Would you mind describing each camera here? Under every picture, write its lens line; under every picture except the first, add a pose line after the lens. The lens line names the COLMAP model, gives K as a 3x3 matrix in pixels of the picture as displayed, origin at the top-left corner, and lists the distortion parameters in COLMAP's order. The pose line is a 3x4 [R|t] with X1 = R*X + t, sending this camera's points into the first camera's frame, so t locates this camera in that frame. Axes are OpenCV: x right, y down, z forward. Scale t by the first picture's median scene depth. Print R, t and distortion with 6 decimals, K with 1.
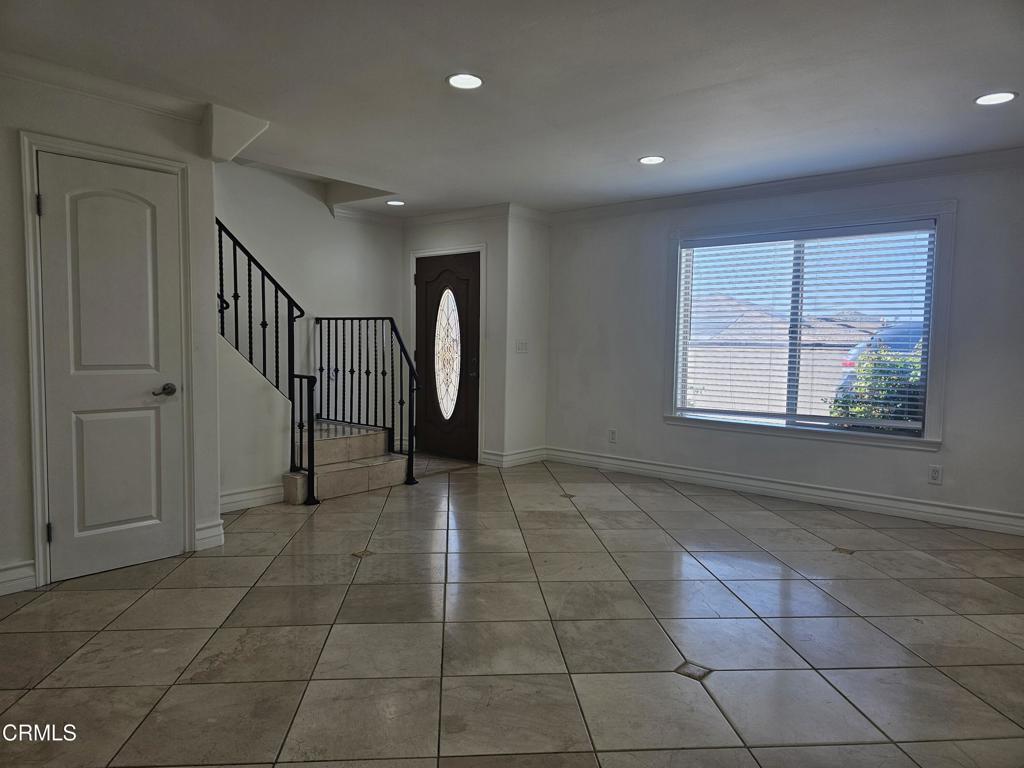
lens RADIAL K [[689.6, 0, 506.2], [0, 689.6, 383.1], [0, 0, 1]] dist [0.045539, -0.001506]
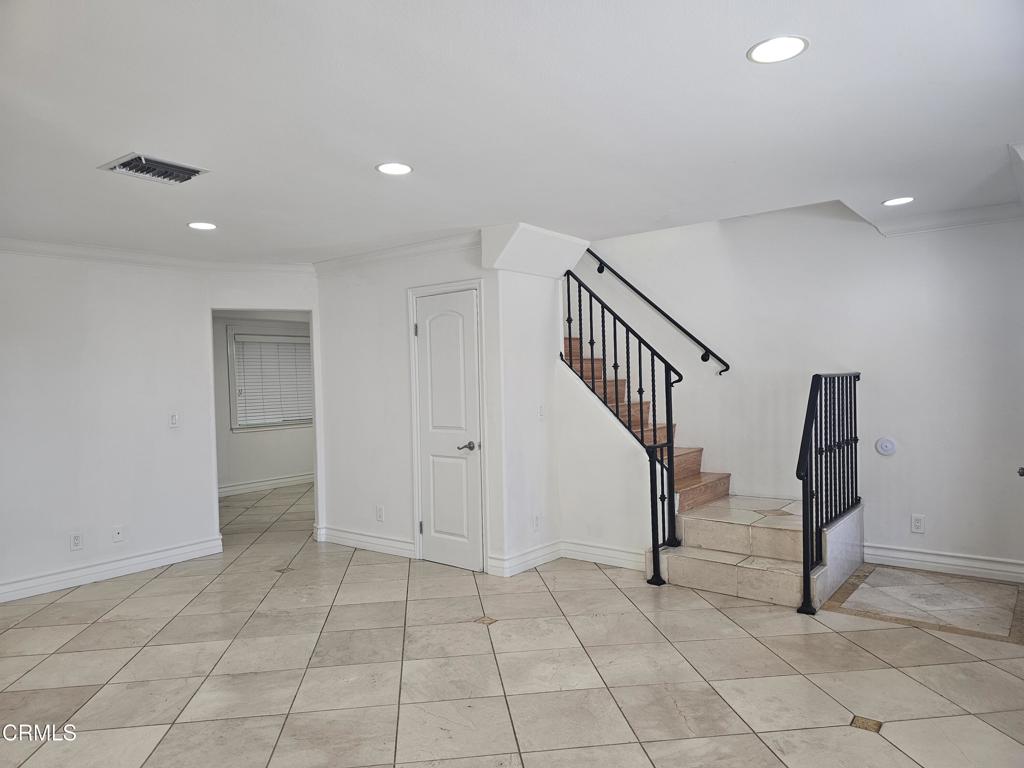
lens RADIAL K [[689.6, 0, 505.0], [0, 689.6, 384.9], [0, 0, 1]] dist [0.045539, -0.001506]
pose [[0.032760, -0.004612, -0.999453, 0.856718], [-0.041483, 0.999121, -0.005970, -0.103855], [0.998602, 0.041656, 0.032540, 1.007086]]
